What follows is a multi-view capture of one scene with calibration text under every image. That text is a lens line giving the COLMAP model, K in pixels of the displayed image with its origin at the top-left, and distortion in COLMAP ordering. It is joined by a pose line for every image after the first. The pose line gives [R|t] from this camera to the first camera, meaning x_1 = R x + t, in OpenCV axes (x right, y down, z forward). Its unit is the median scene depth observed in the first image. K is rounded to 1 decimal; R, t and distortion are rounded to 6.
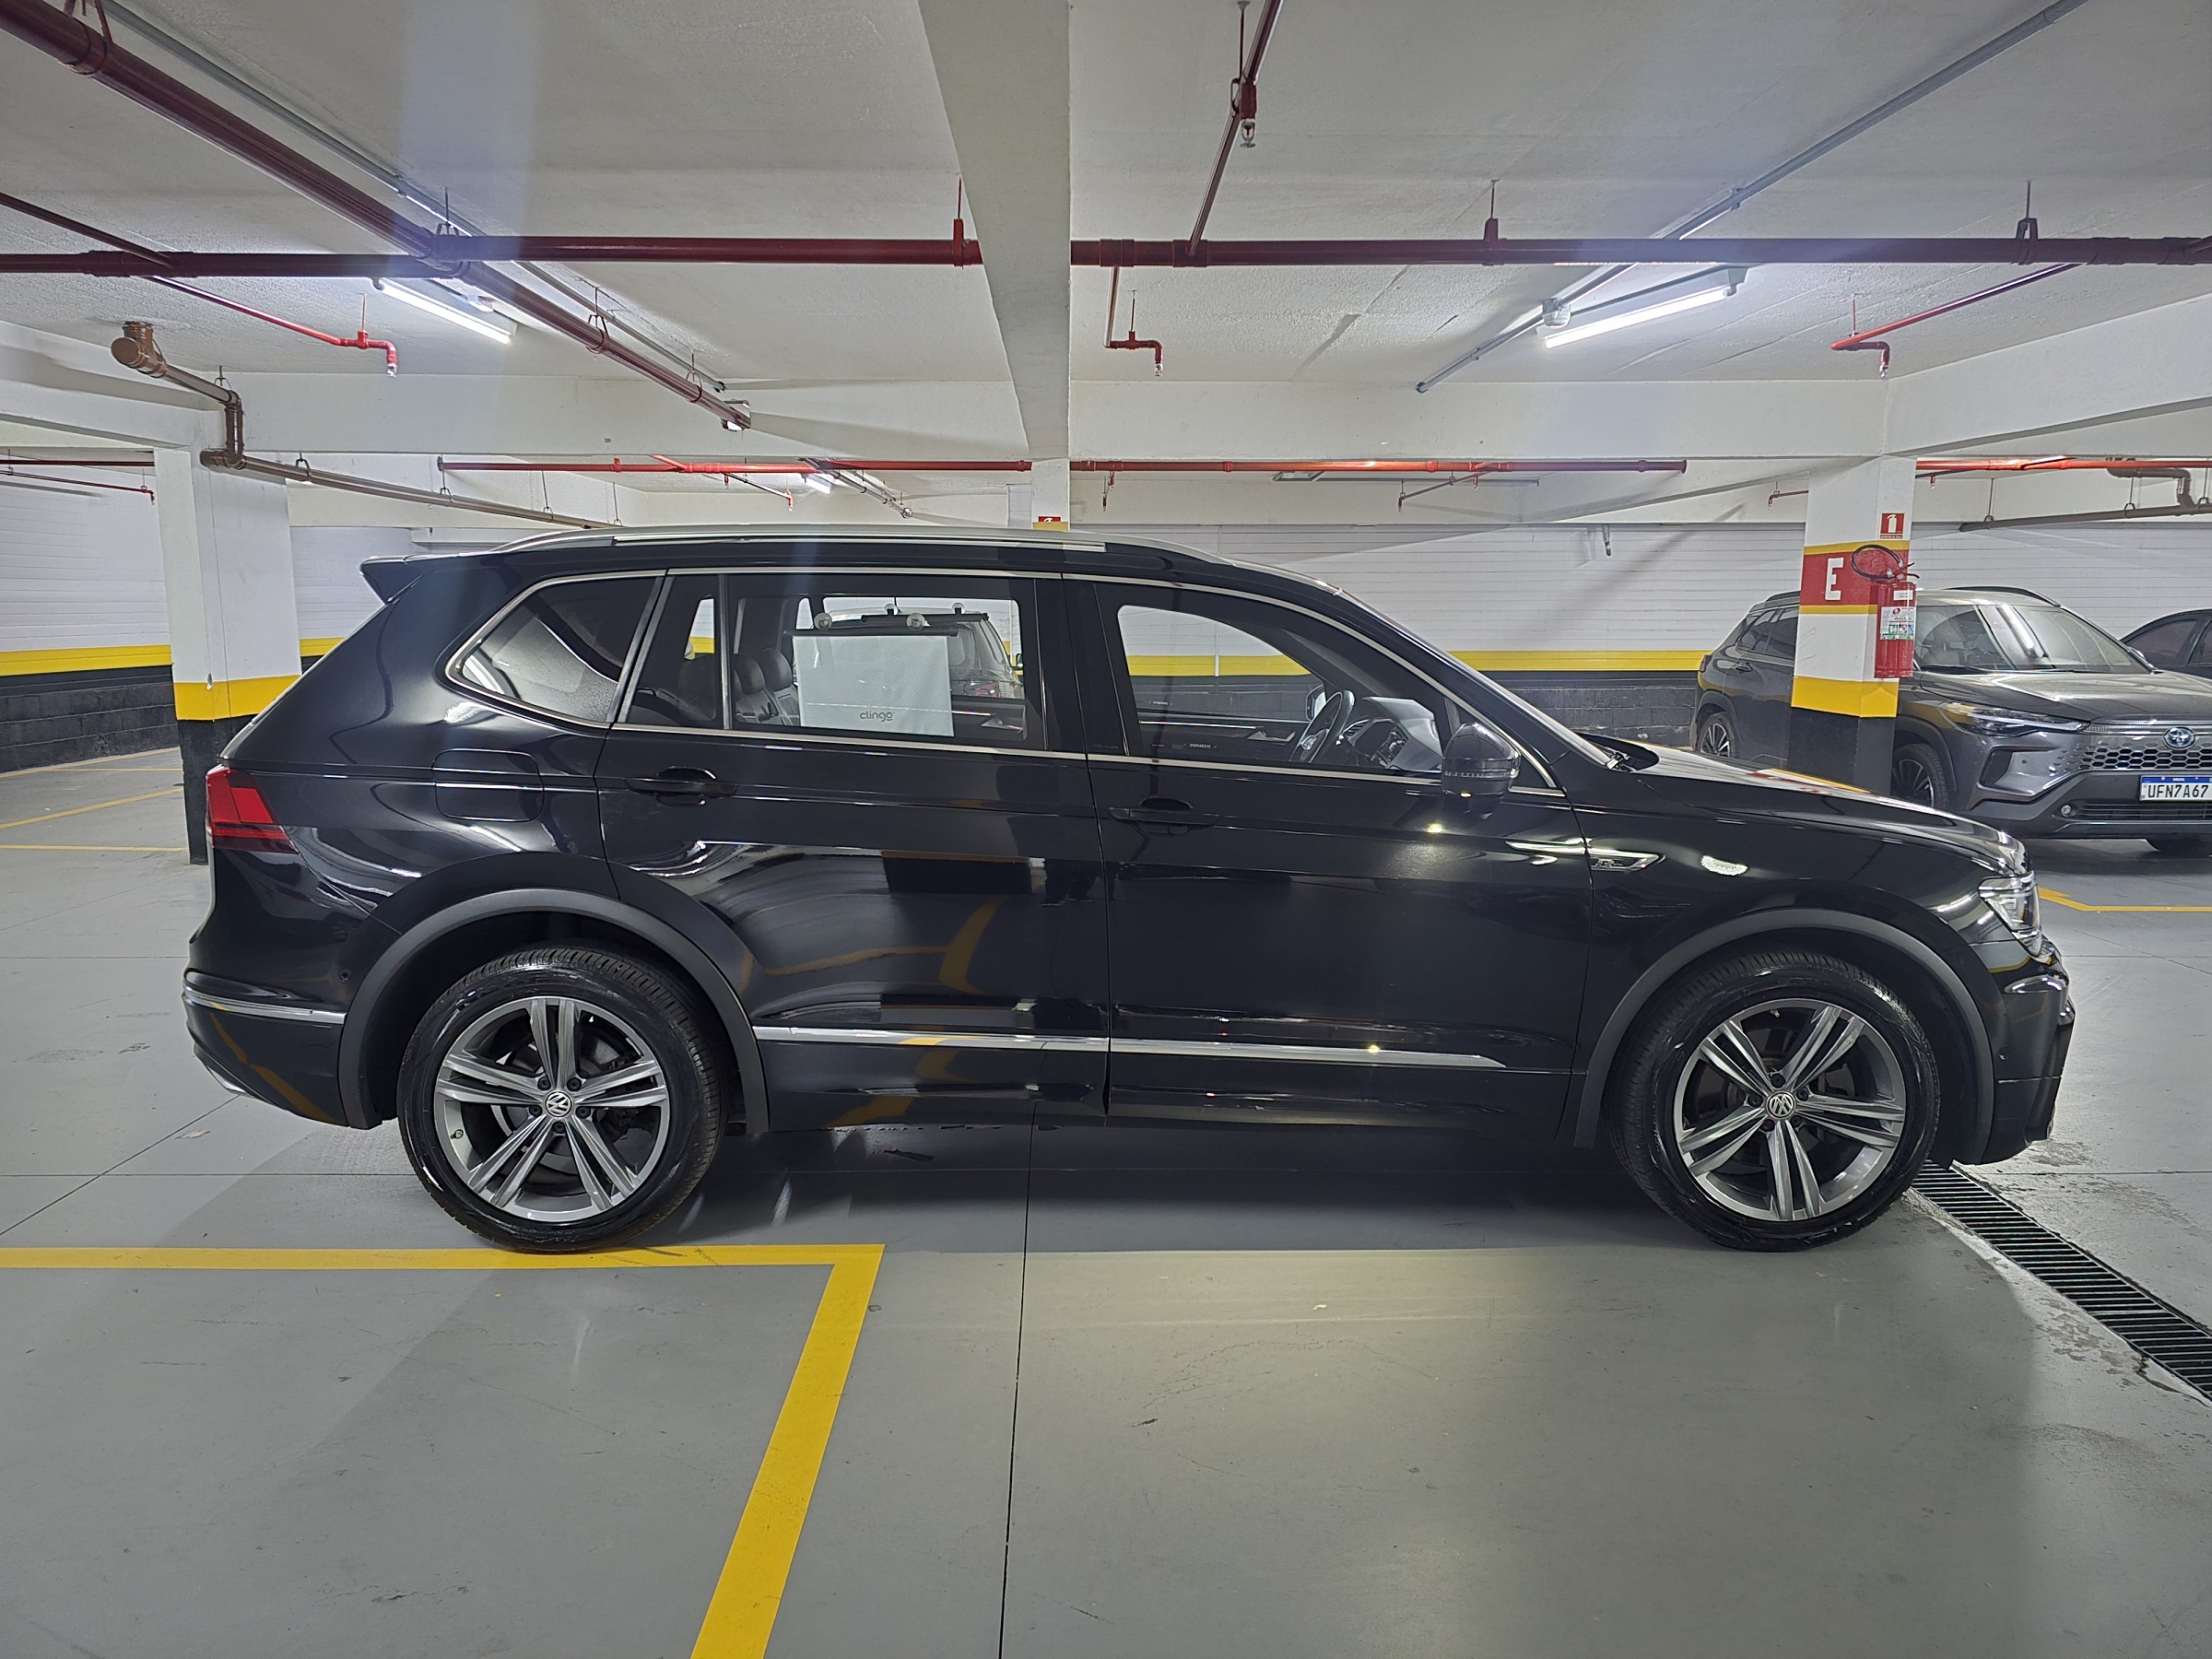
lens RADIAL K [[1531.3, 0, 1106.0], [0, 1531.3, 829.5], [0, 0, 1]] dist [0.003555, -0.001007]
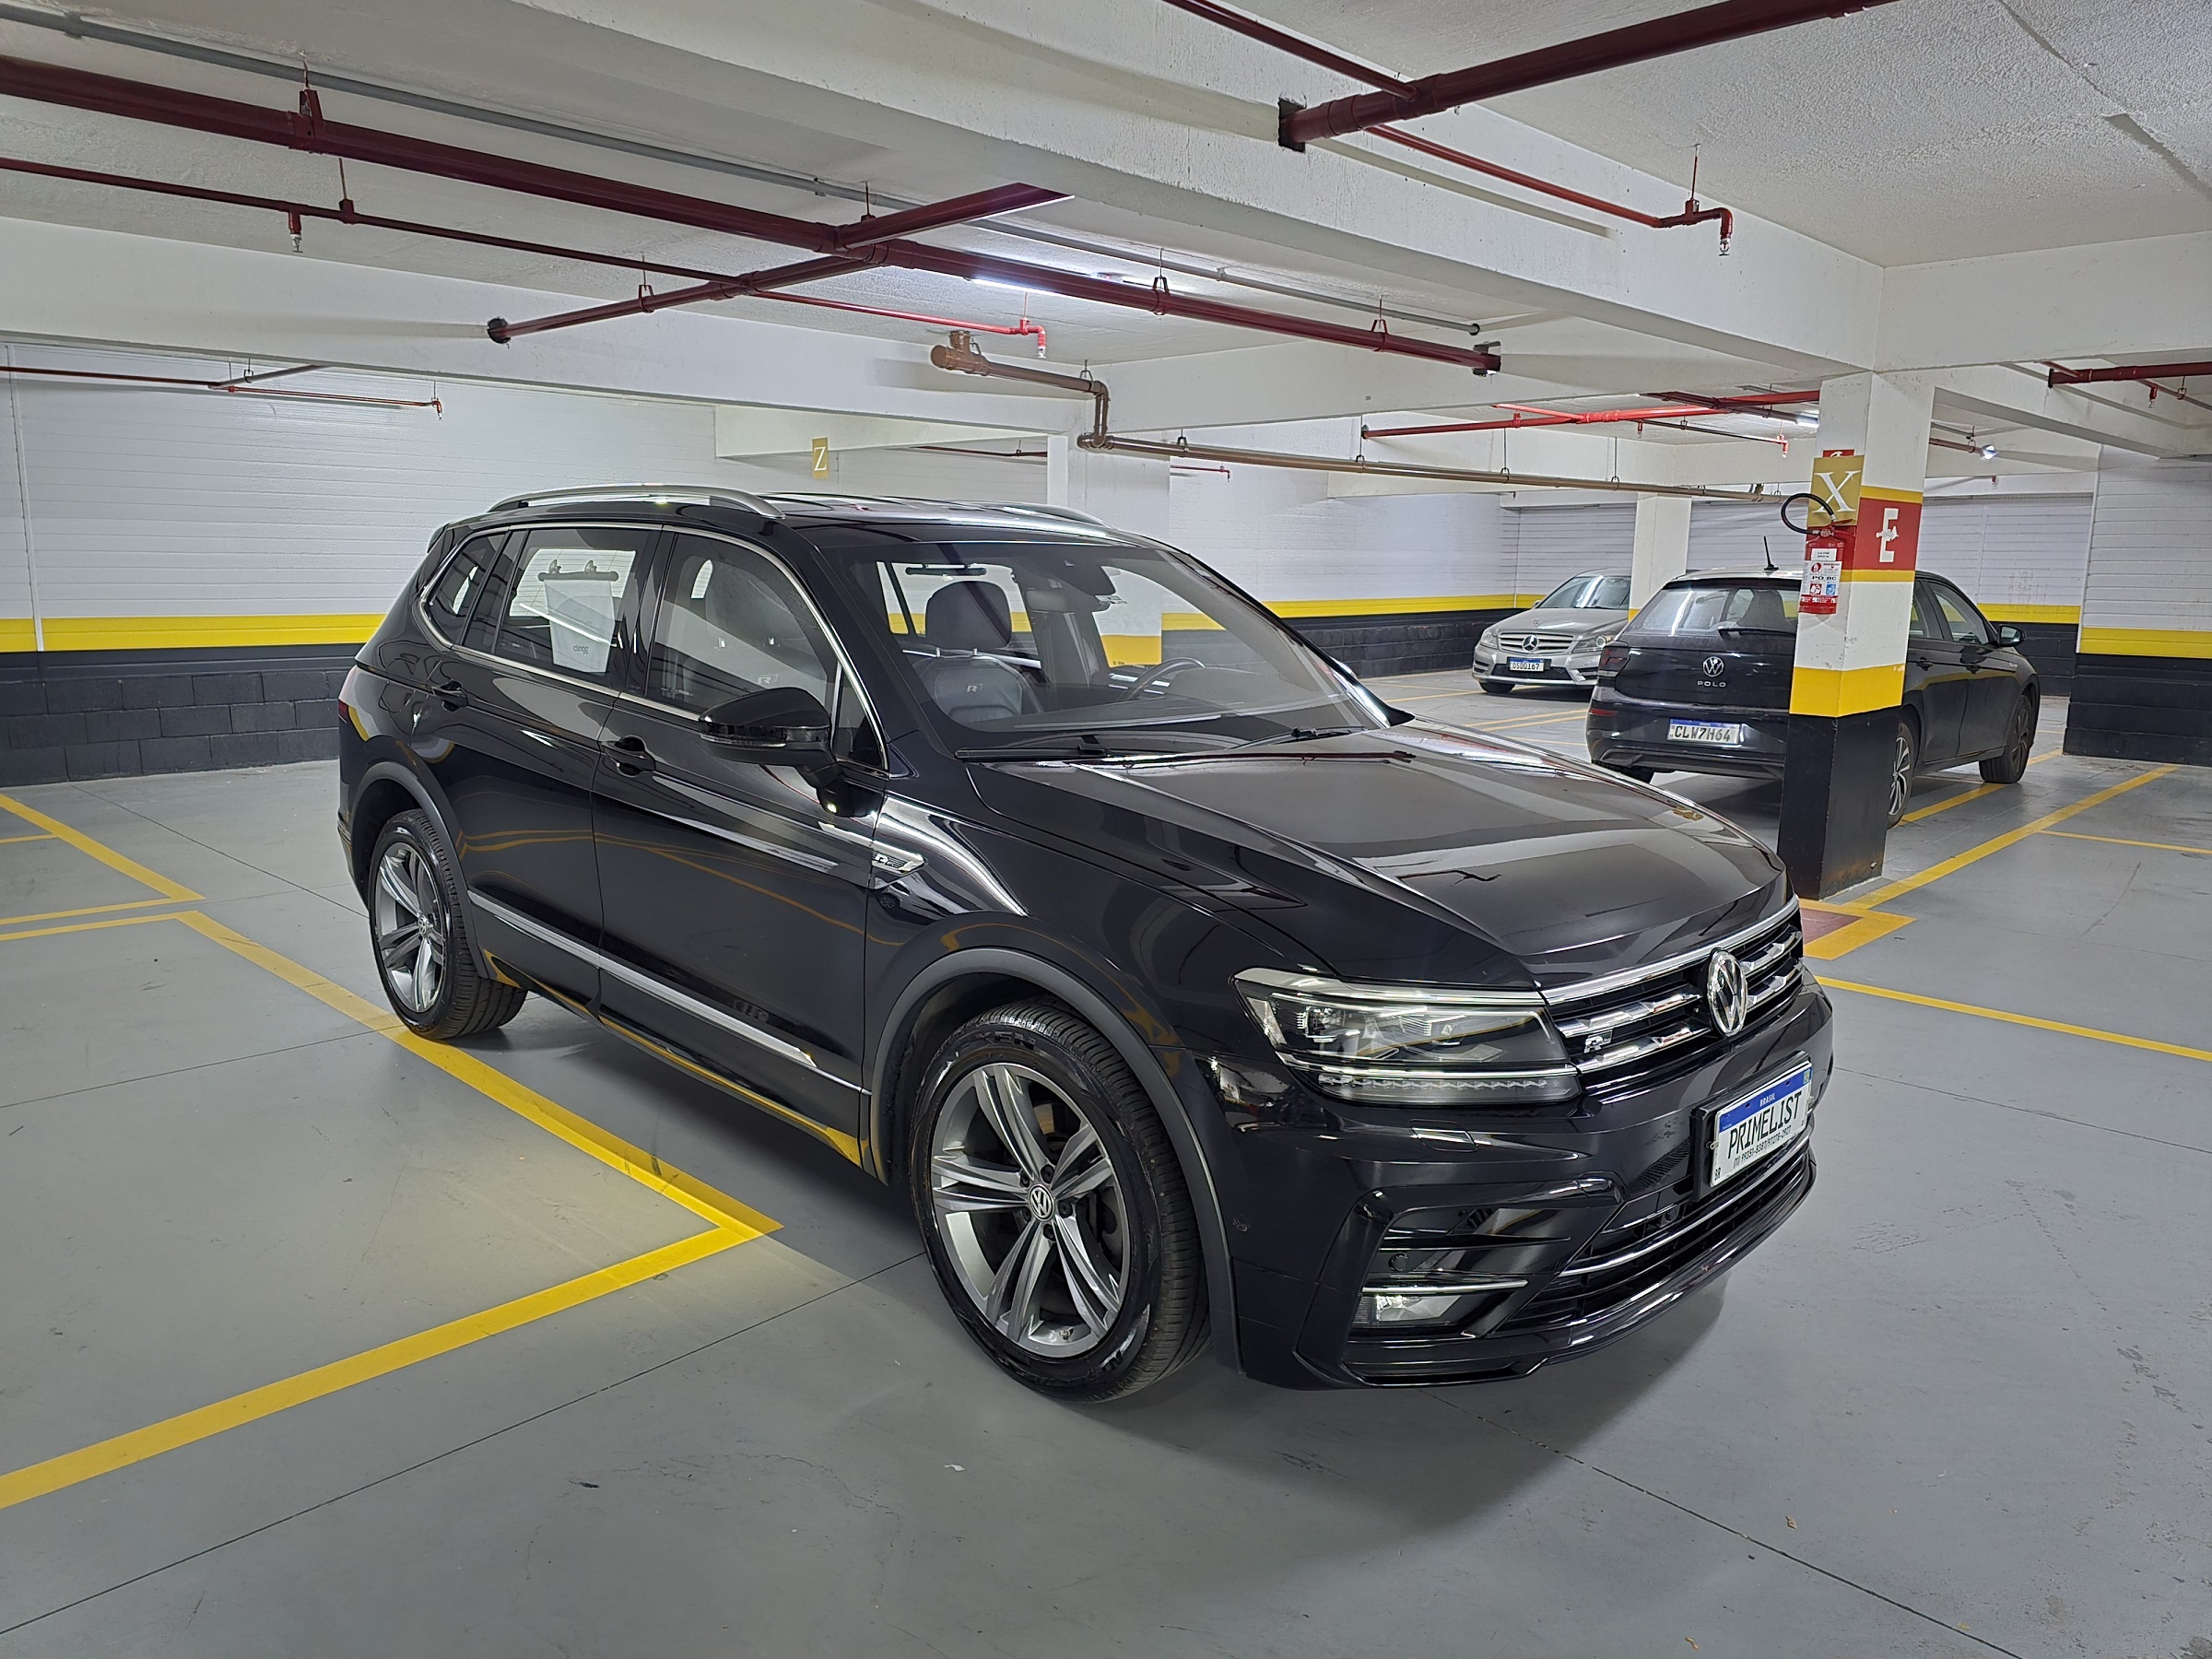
lens RADIAL K [[1531.3, 0, 1106.0], [0, 1531.3, 829.5], [0, 0, 1]] dist [0.003555, -0.001007]
pose [[0.705870, 0.113949, -0.699116, 0.282588], [-0.098748, 0.993168, 0.062175, -0.020376], [0.701424, 0.025149, 0.712300, 0.180201]]
